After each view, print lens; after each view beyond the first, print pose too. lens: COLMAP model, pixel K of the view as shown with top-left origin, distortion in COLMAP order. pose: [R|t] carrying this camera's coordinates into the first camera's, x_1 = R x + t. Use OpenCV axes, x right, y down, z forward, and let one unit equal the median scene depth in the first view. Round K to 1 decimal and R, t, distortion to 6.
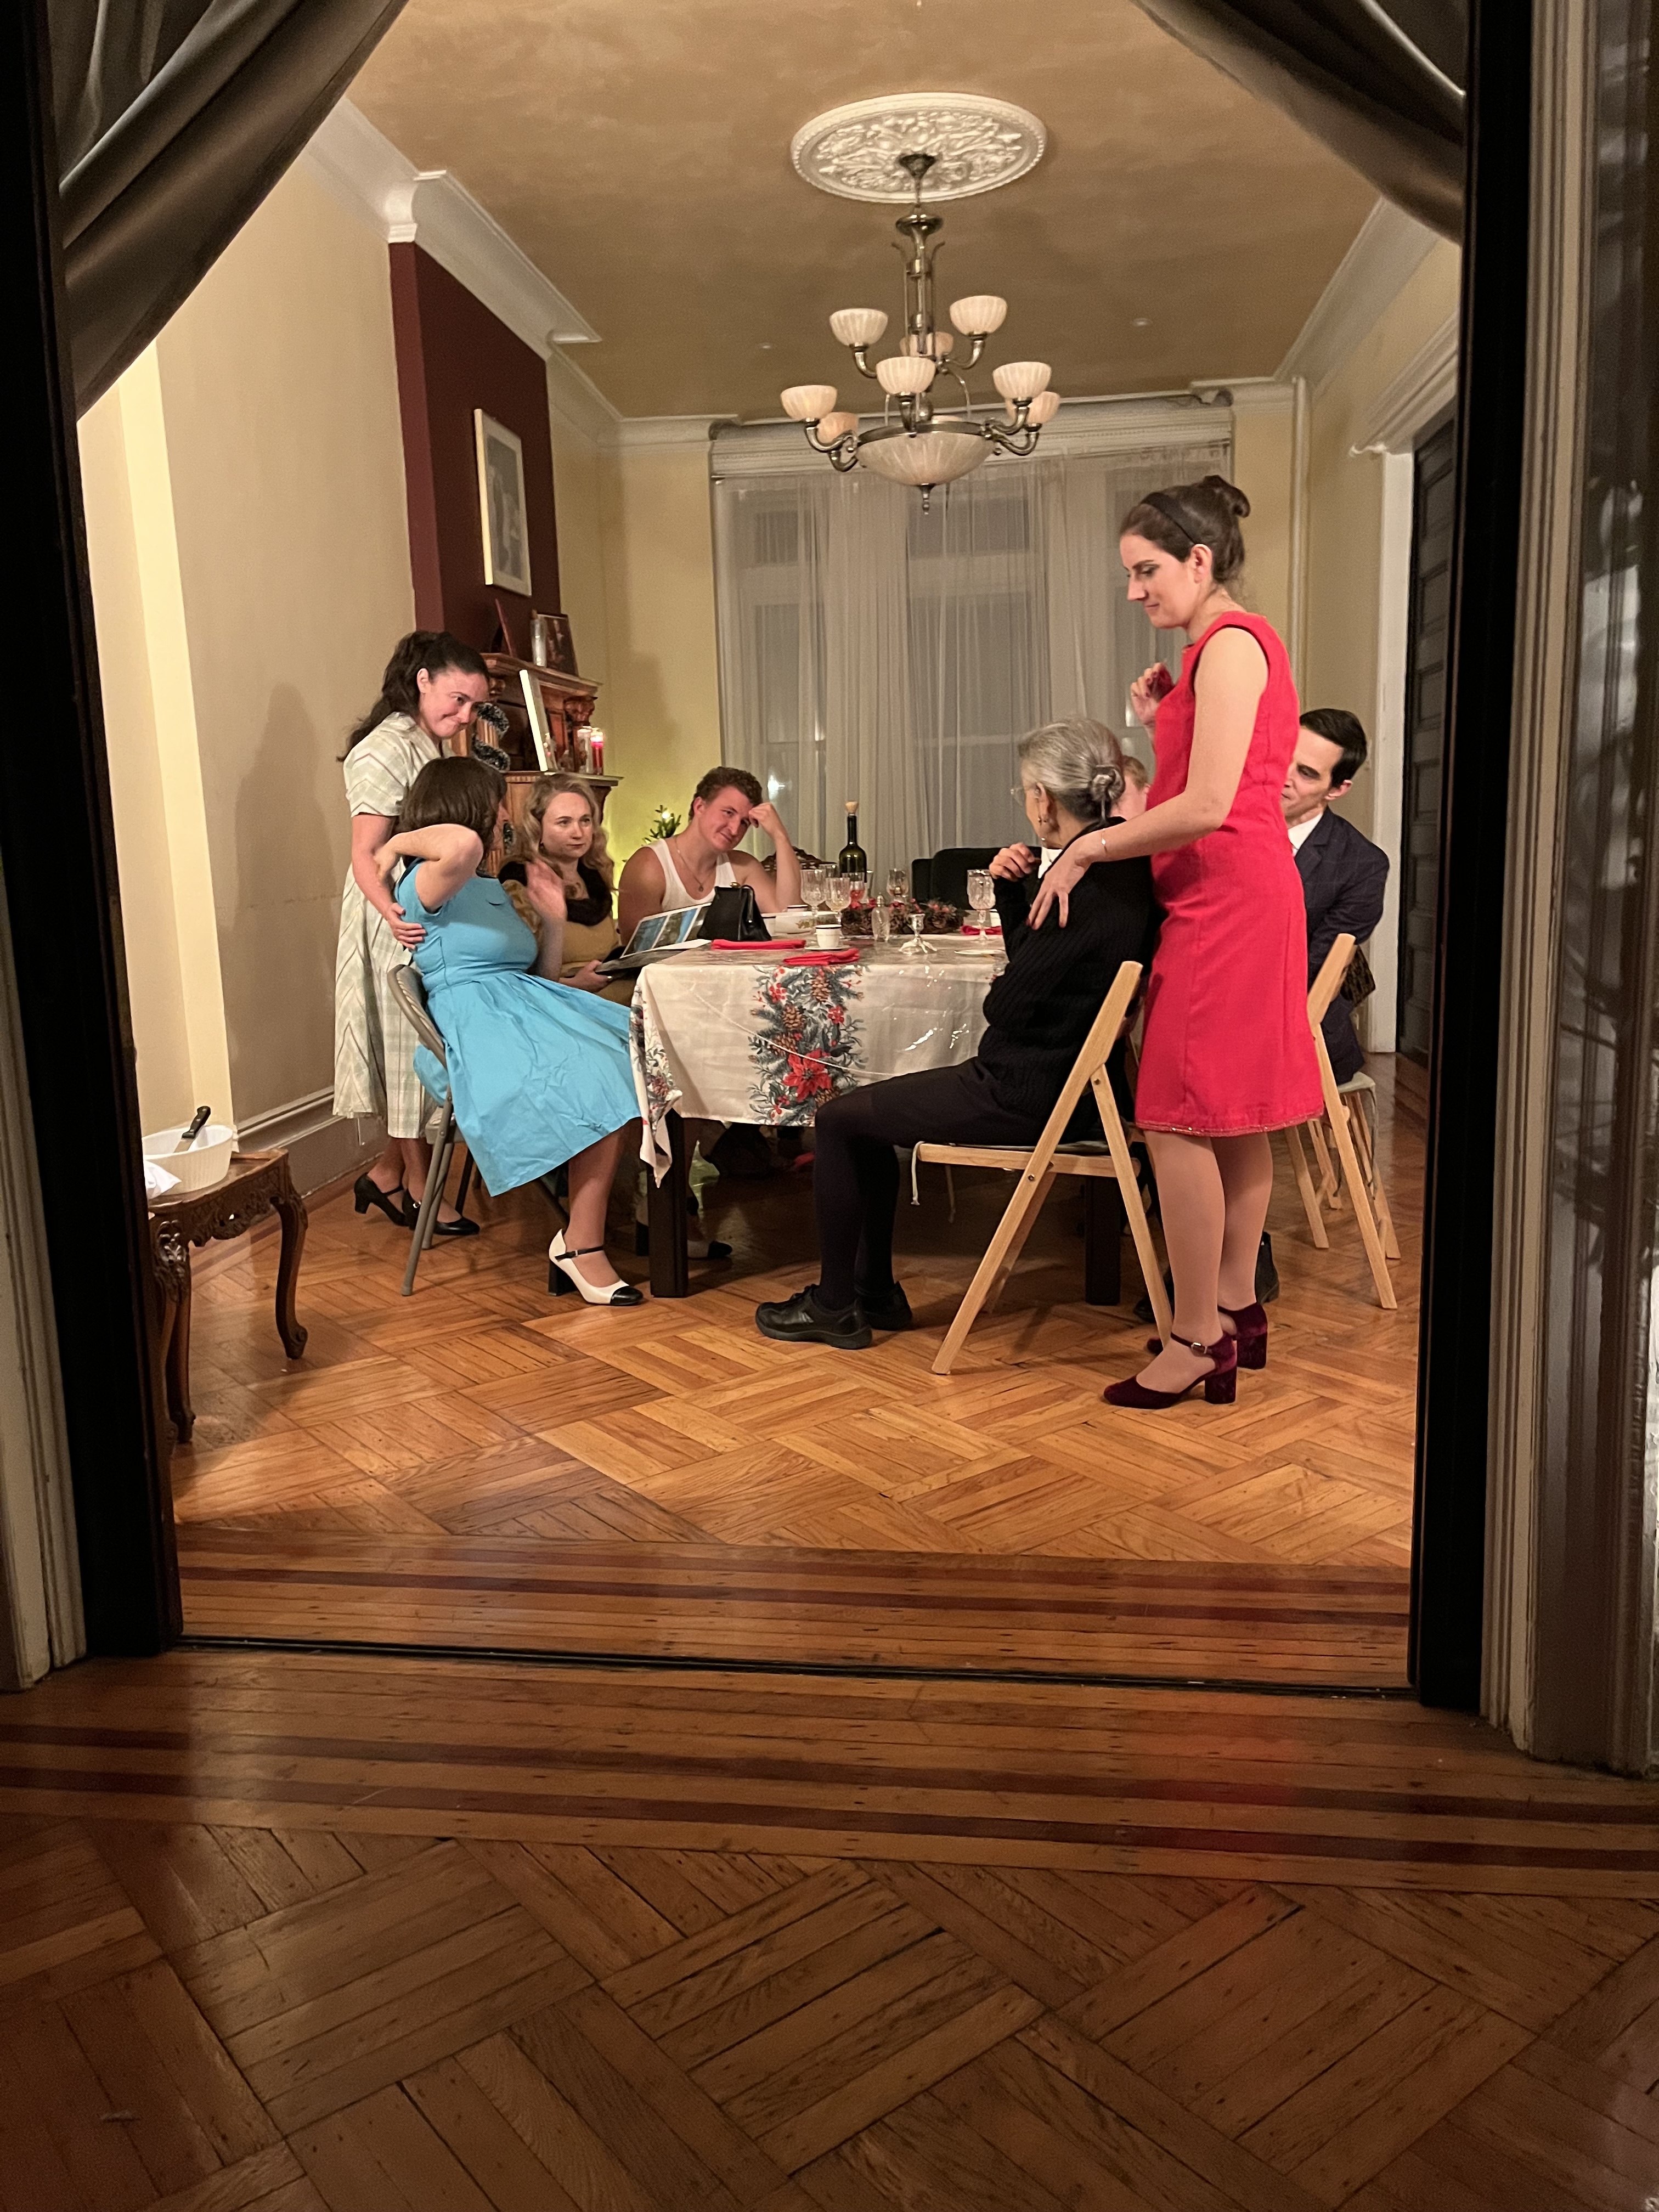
lens RADIAL K [[1639.3, 0, 808.7], [0, 1639.3, 1095.7], [0, 0, 1]] dist [0.108703, -0.233002]
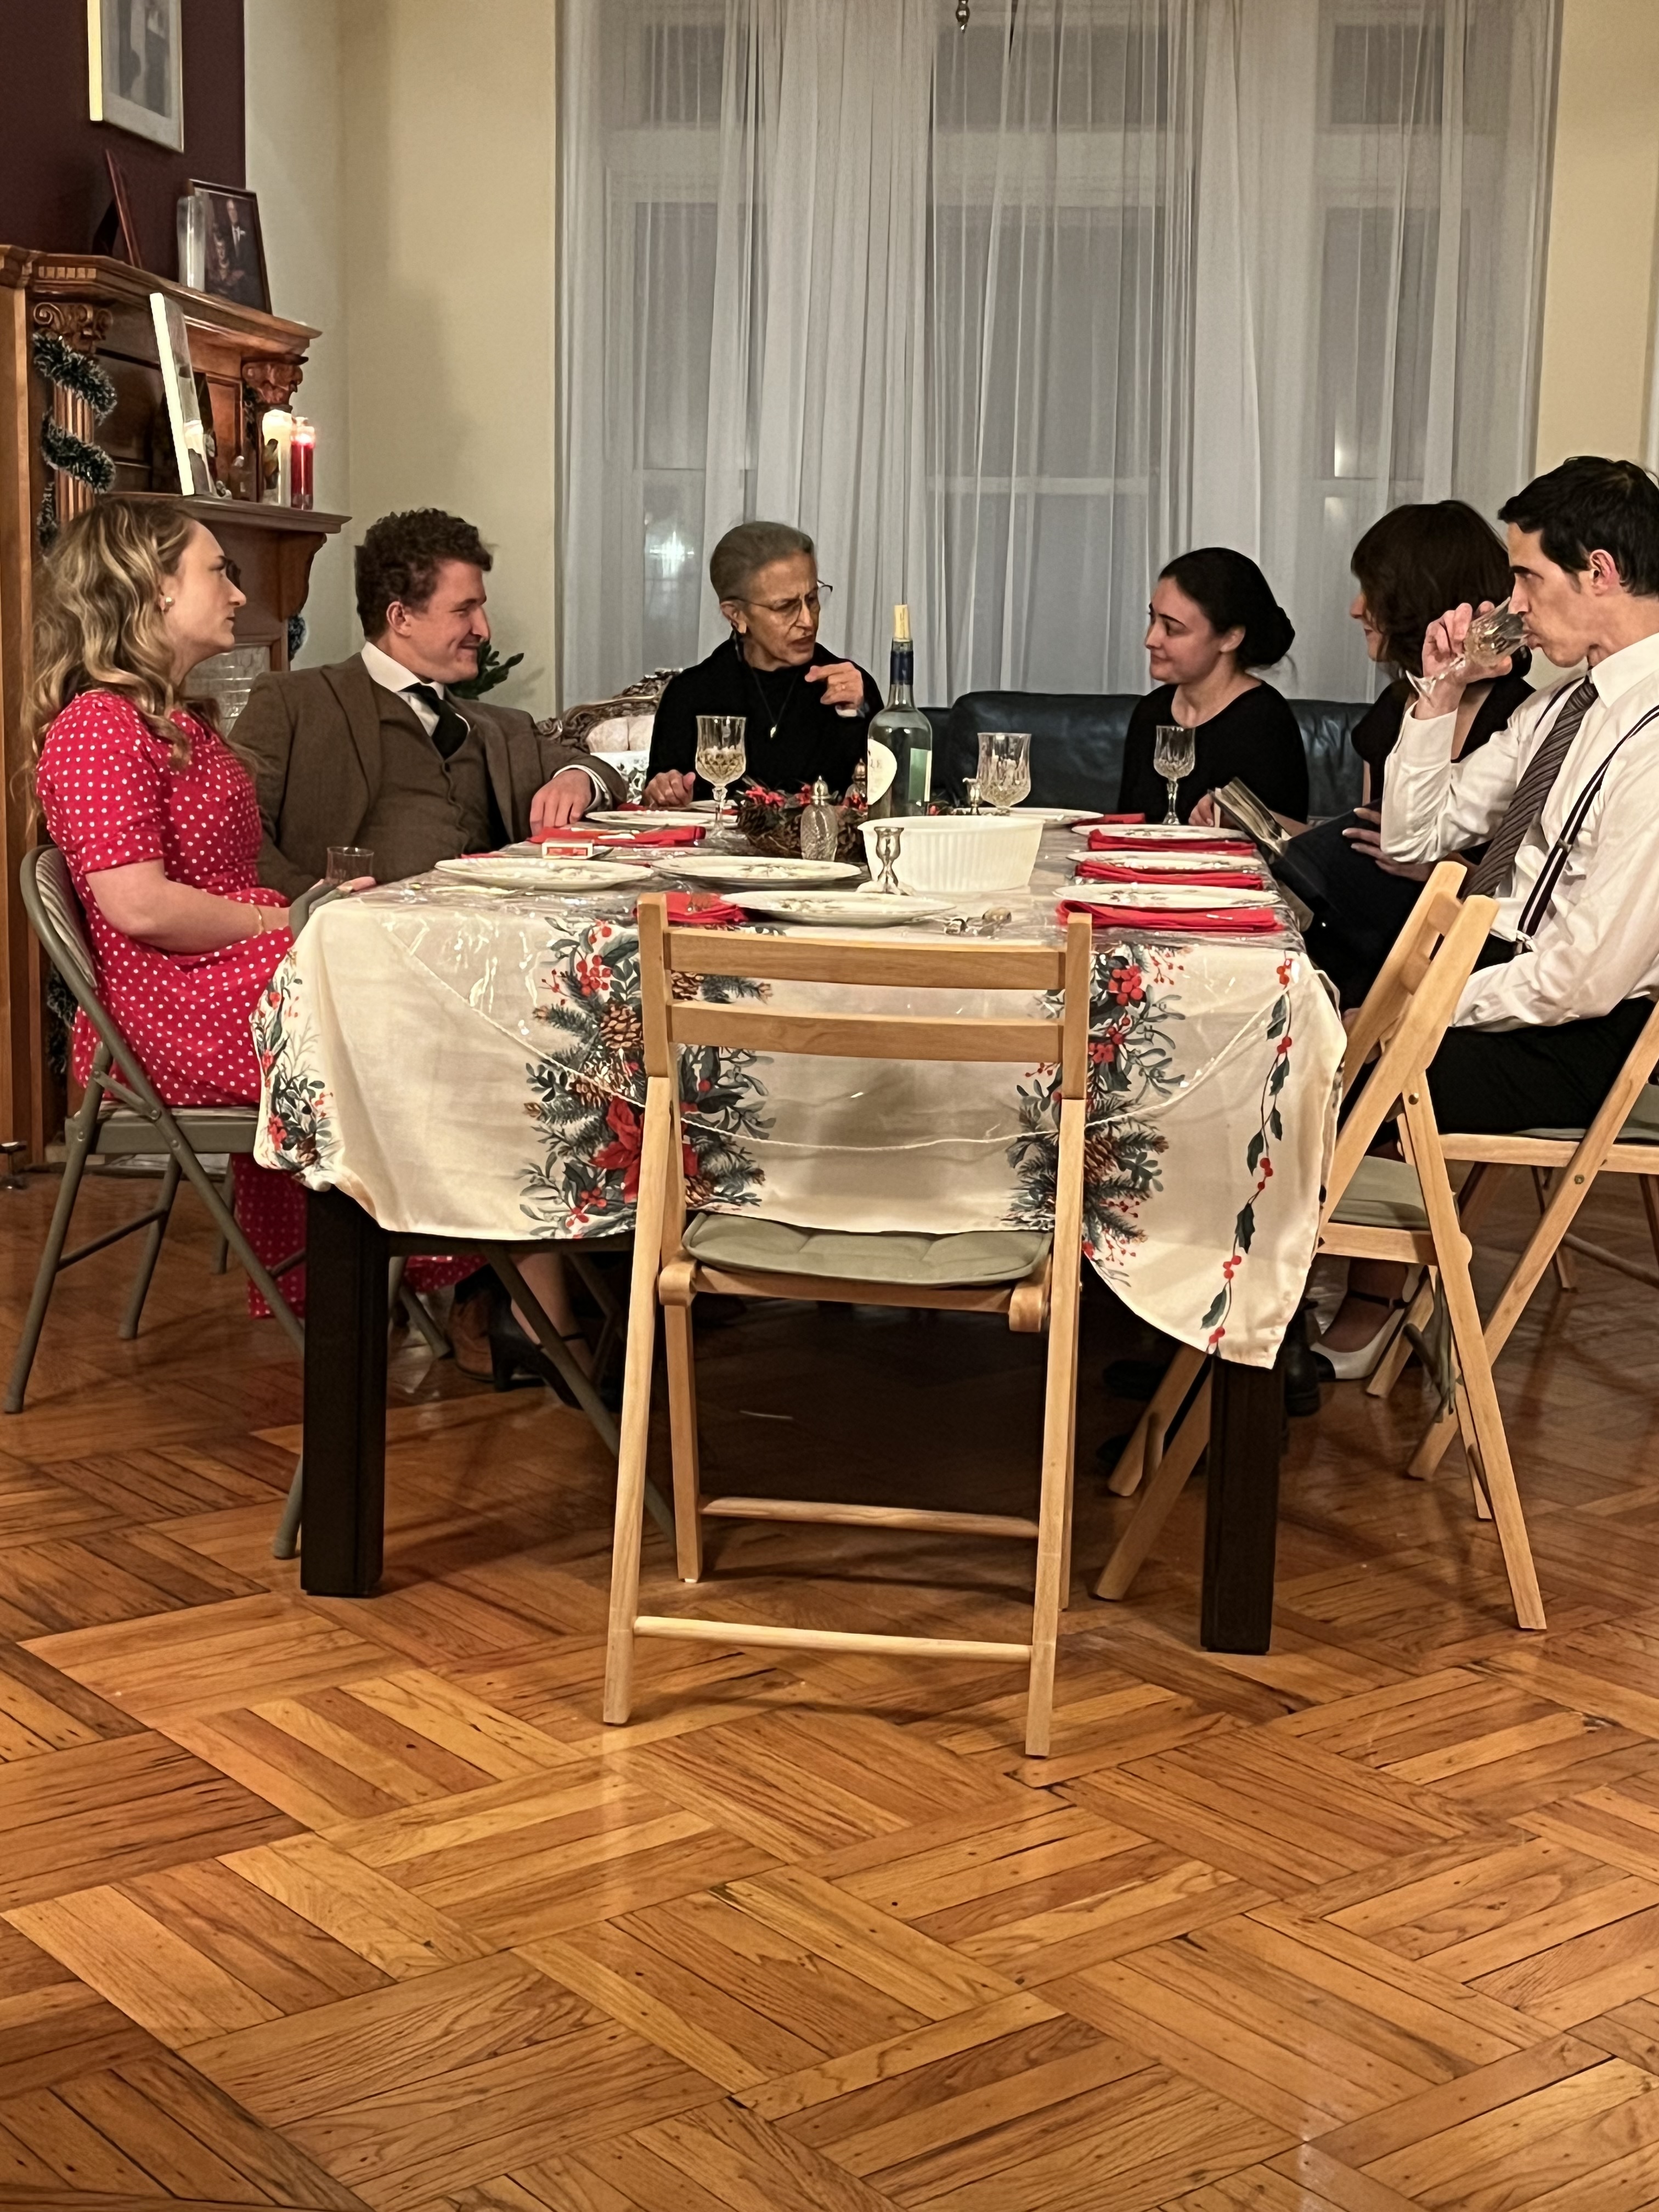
lens RADIAL K [[3060.3, 0, 838.3], [0, 3060.3, 1110.0], [0, 0, 1]] dist [0.182969, -0.625145]
pose [[0.998073, 0.047597, 0.039806, 0.018509], [-0.047217, 0.998830, -0.010435, -0.017104], [-0.040256, 0.008535, 0.999153, 0.097140]]
